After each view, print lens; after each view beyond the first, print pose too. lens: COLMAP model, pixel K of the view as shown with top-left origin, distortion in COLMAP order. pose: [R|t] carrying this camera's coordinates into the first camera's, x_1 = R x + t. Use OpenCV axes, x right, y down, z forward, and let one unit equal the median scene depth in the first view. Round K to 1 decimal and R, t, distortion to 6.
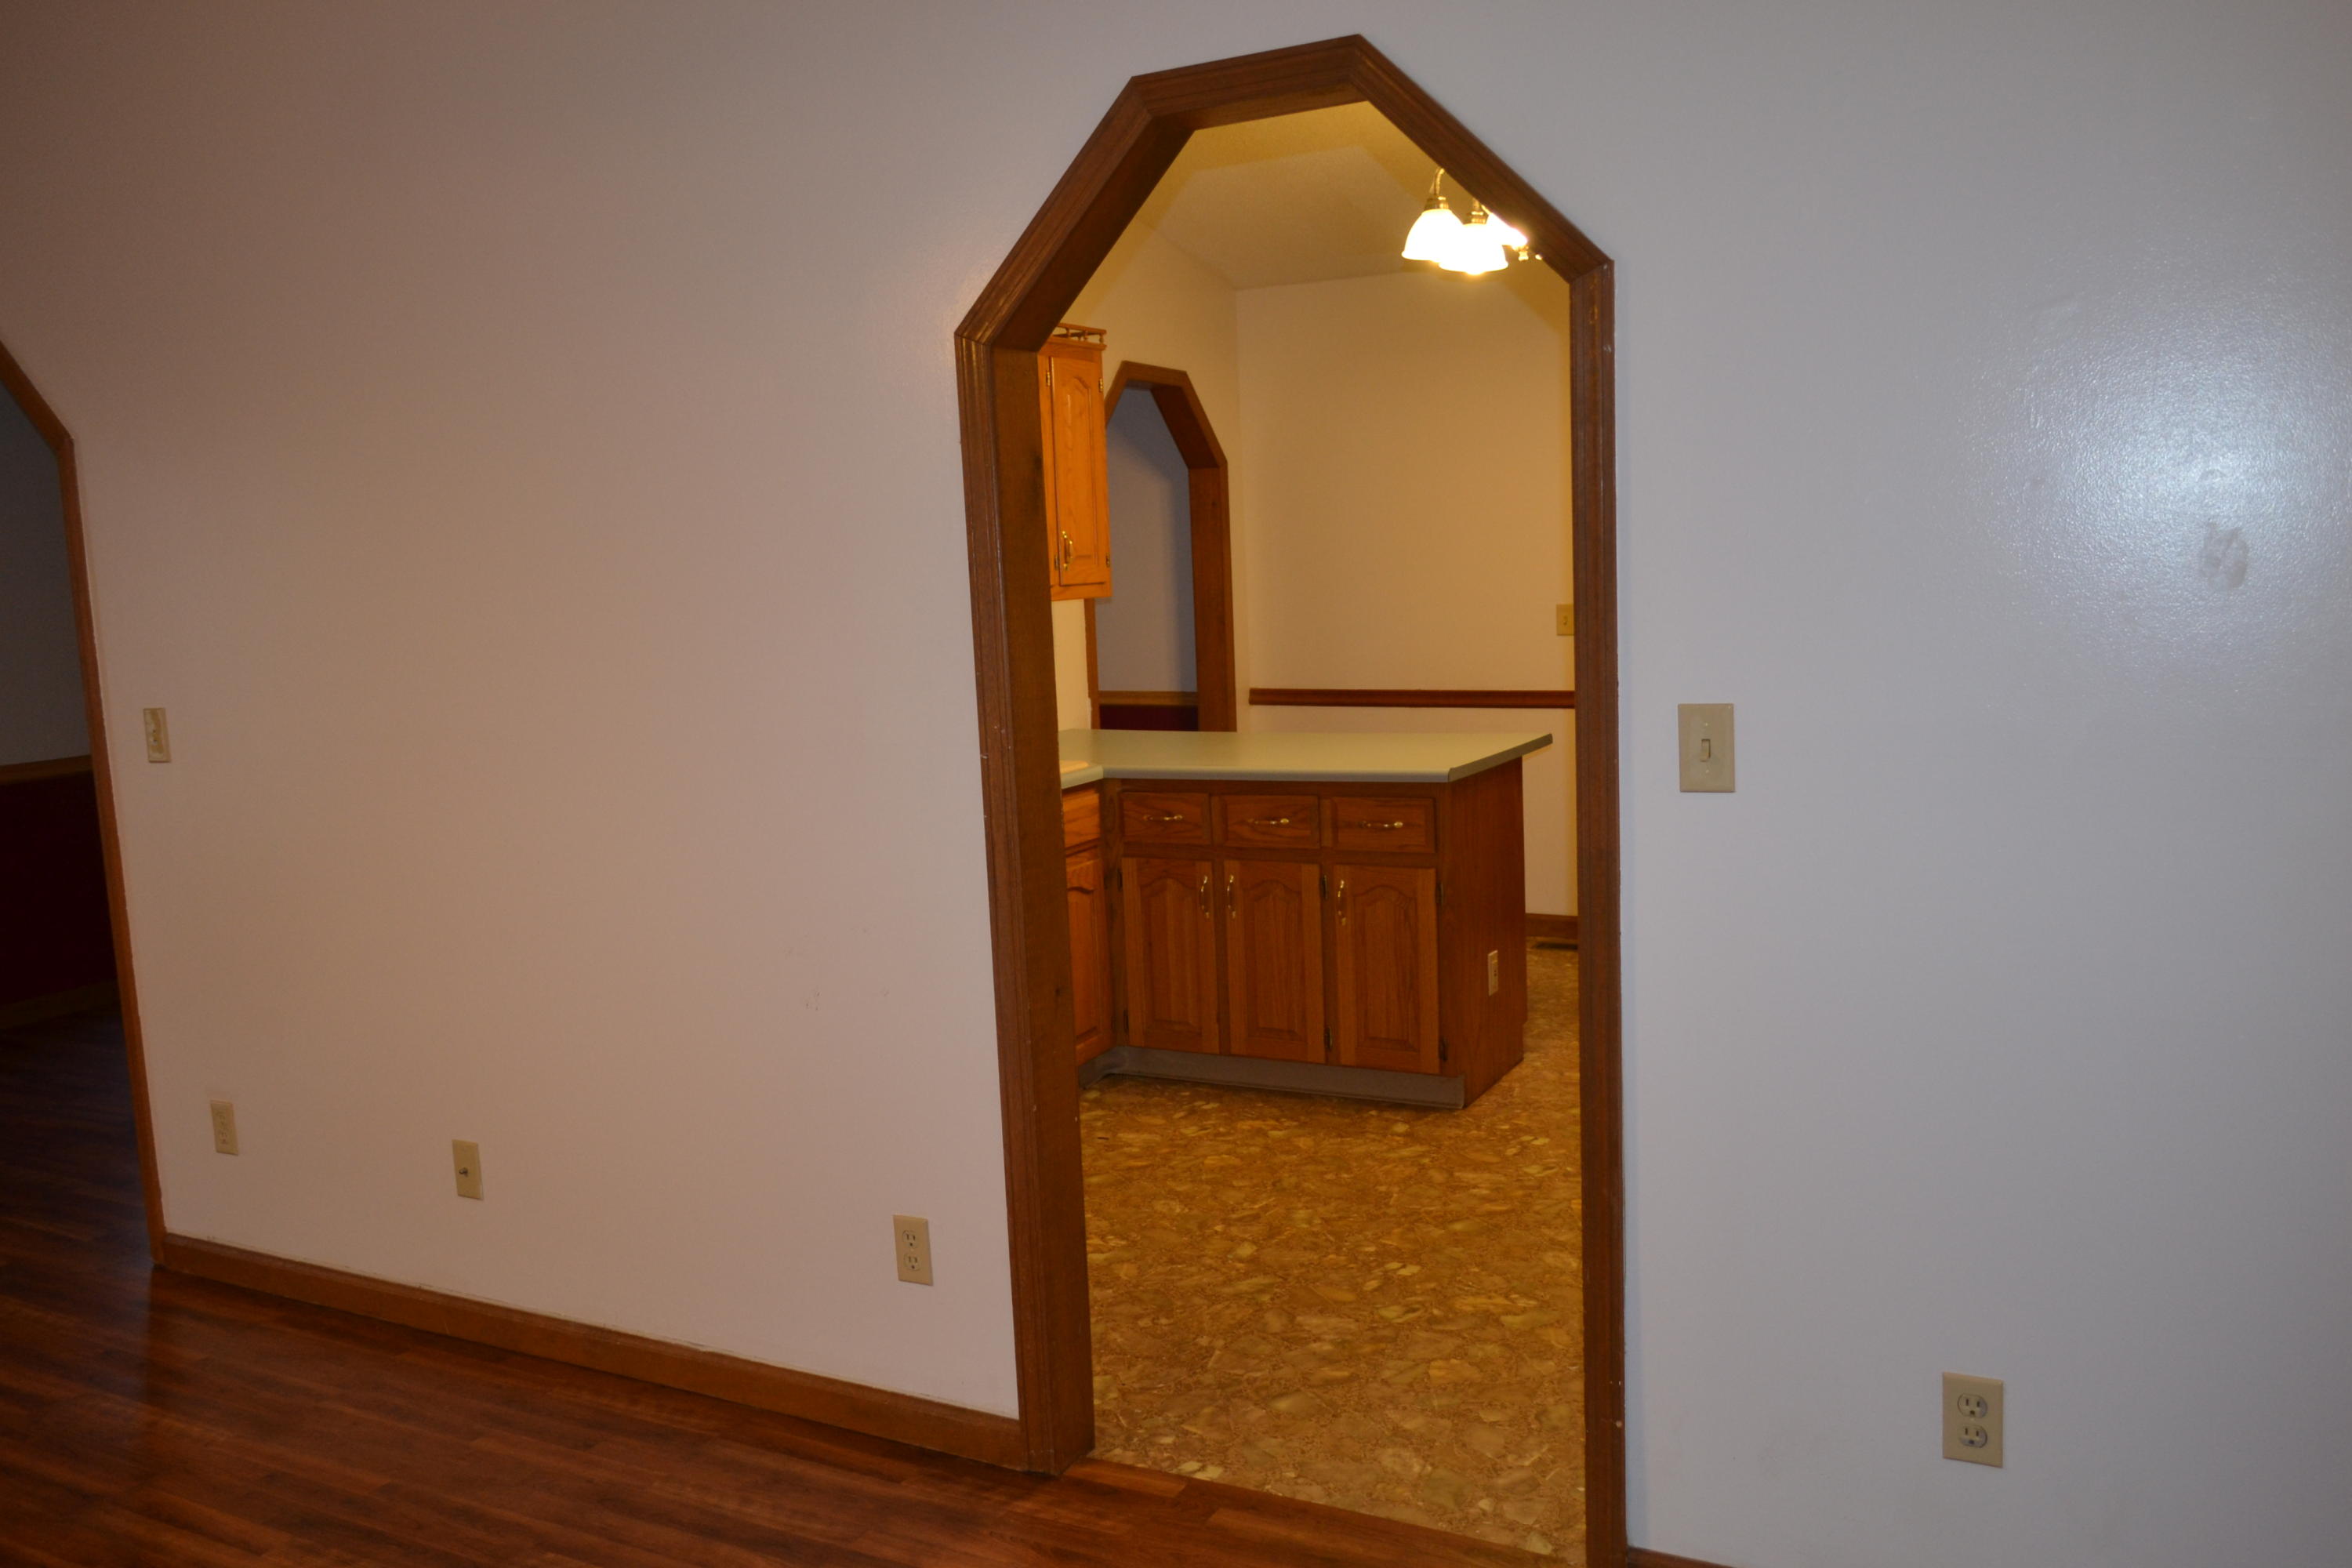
lens RADIAL K [[1859.5, 0, 1176.0], [0, 1859.5, 784.0], [0, 0, 1]] dist [-0.001137, 0.010076]
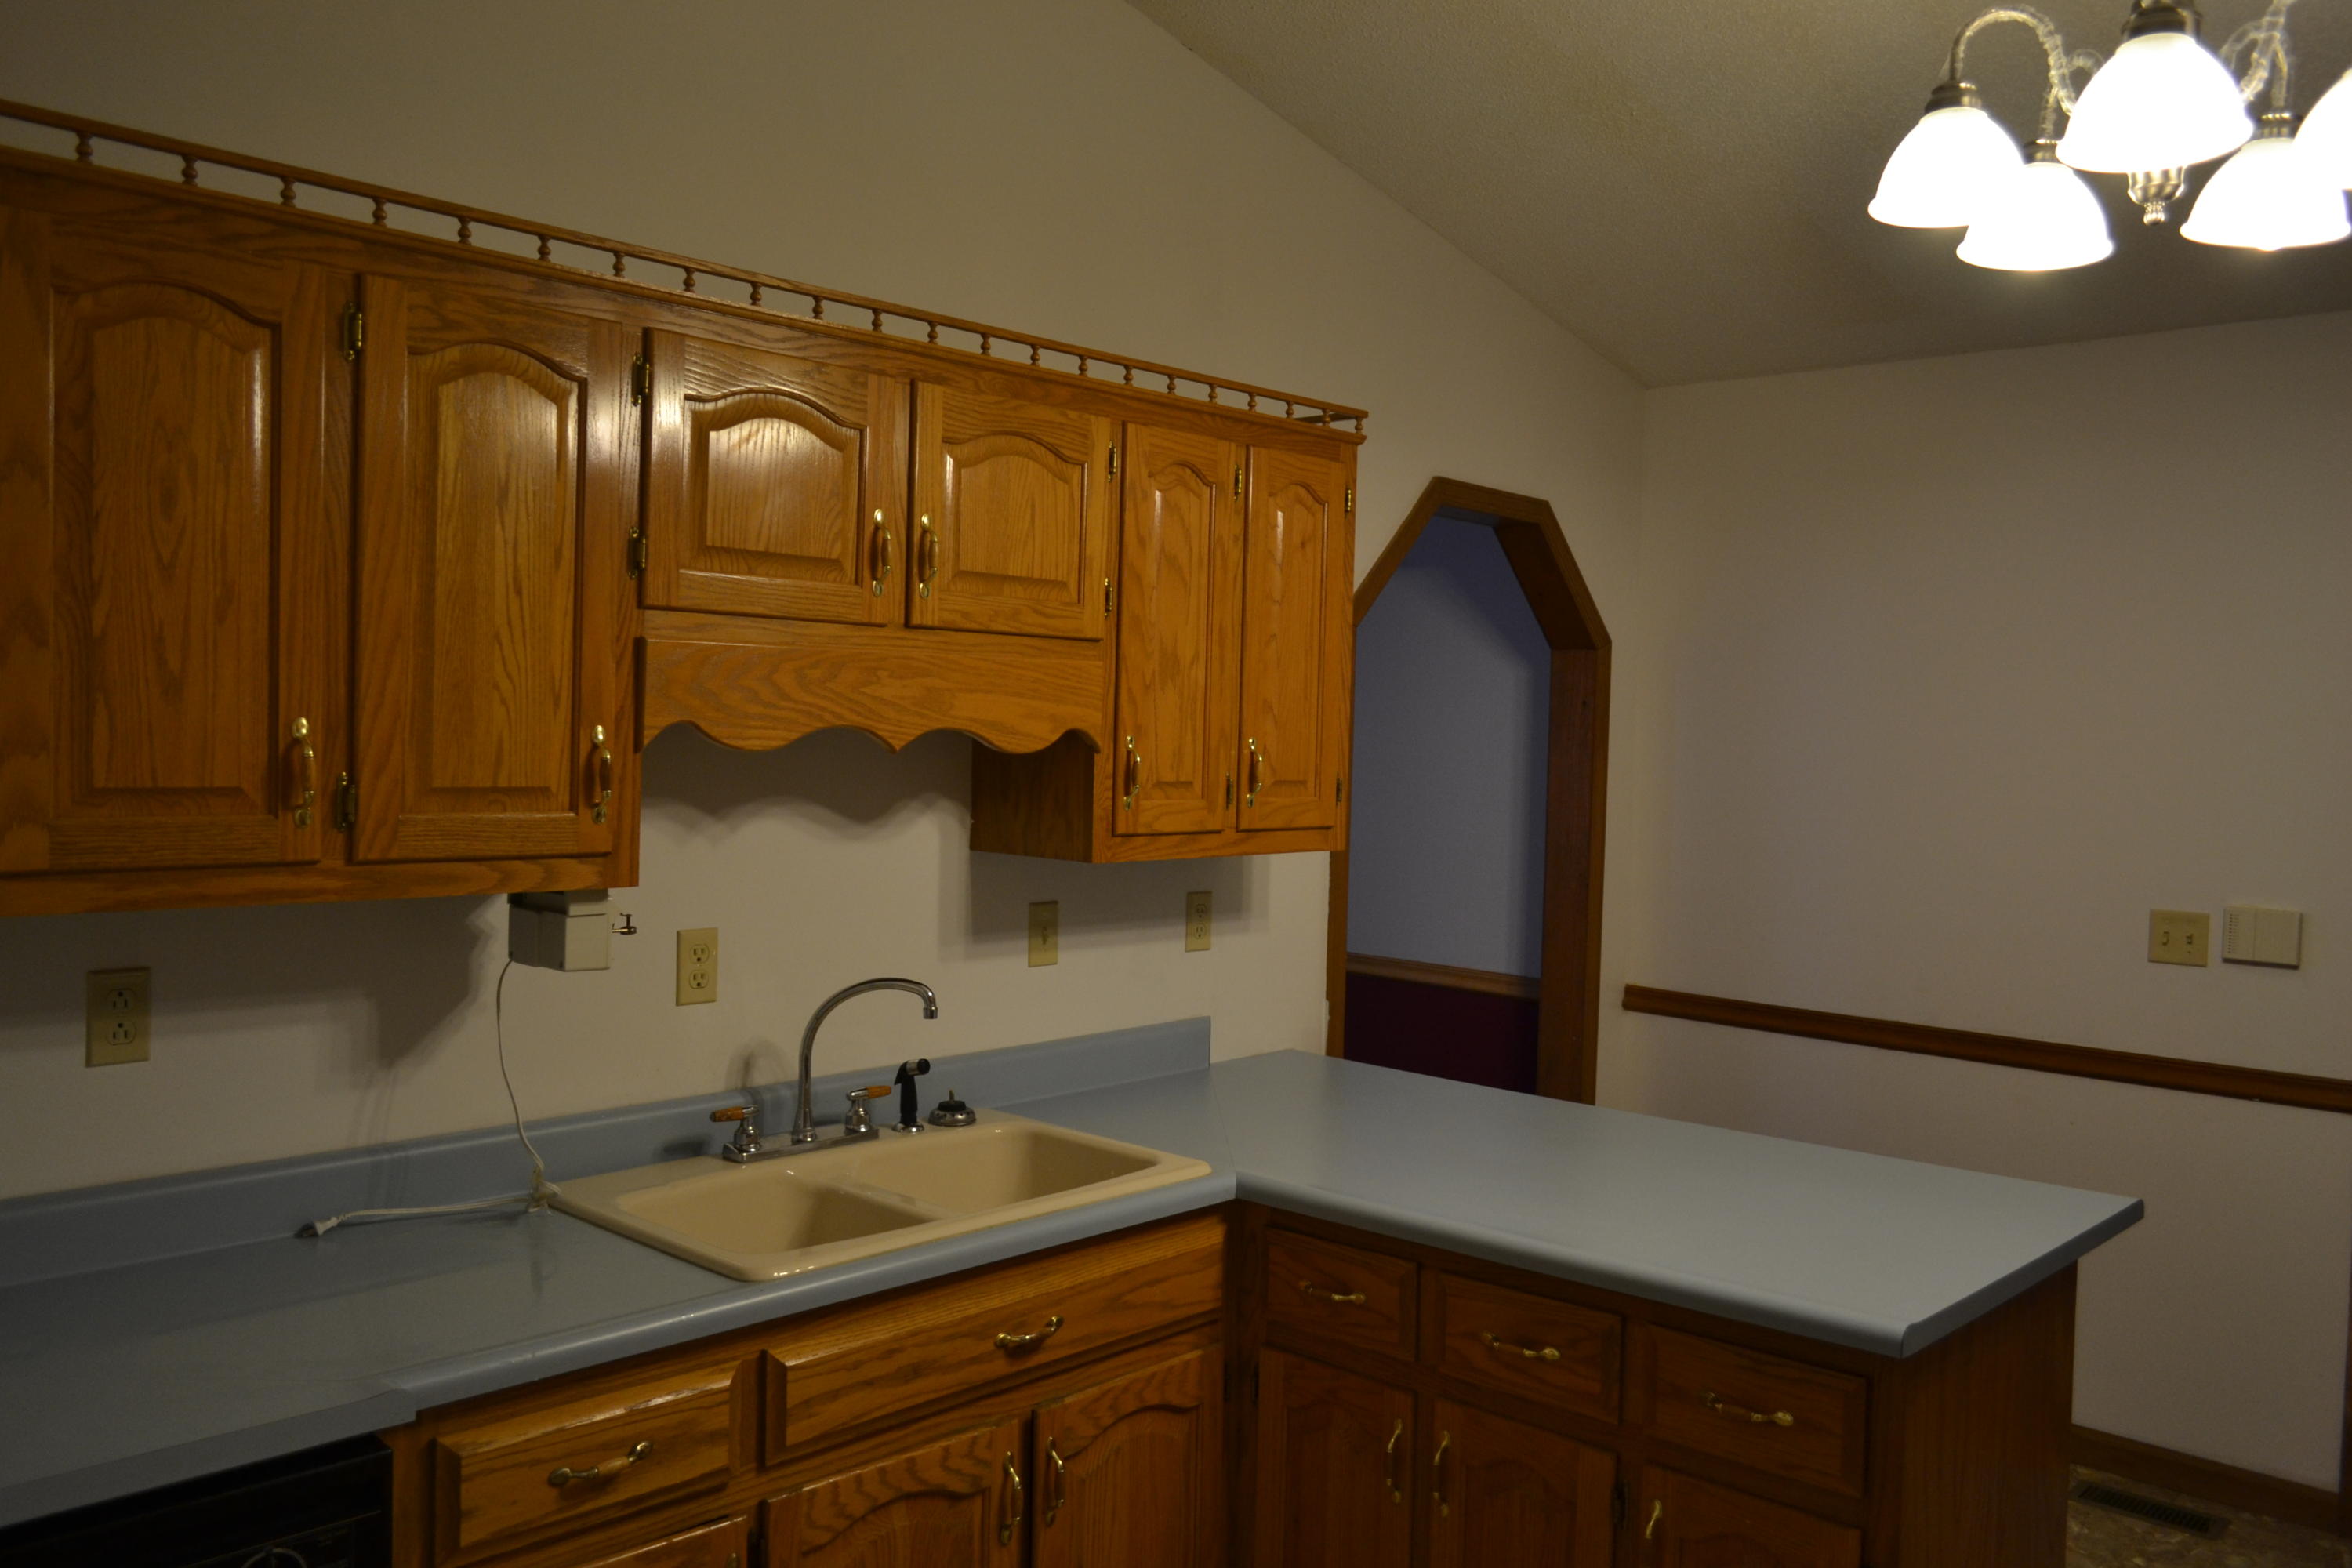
lens RADIAL K [[1859.5, 0, 1176.0], [0, 1859.5, 784.0], [0, 0, 1]] dist [-0.001137, 0.010076]
pose [[0.961841, 0.078082, -0.262232, 0.071885], [-0.101181, 0.991980, -0.075748, -0.074828], [0.254214, 0.099391, 0.962027, 0.429830]]
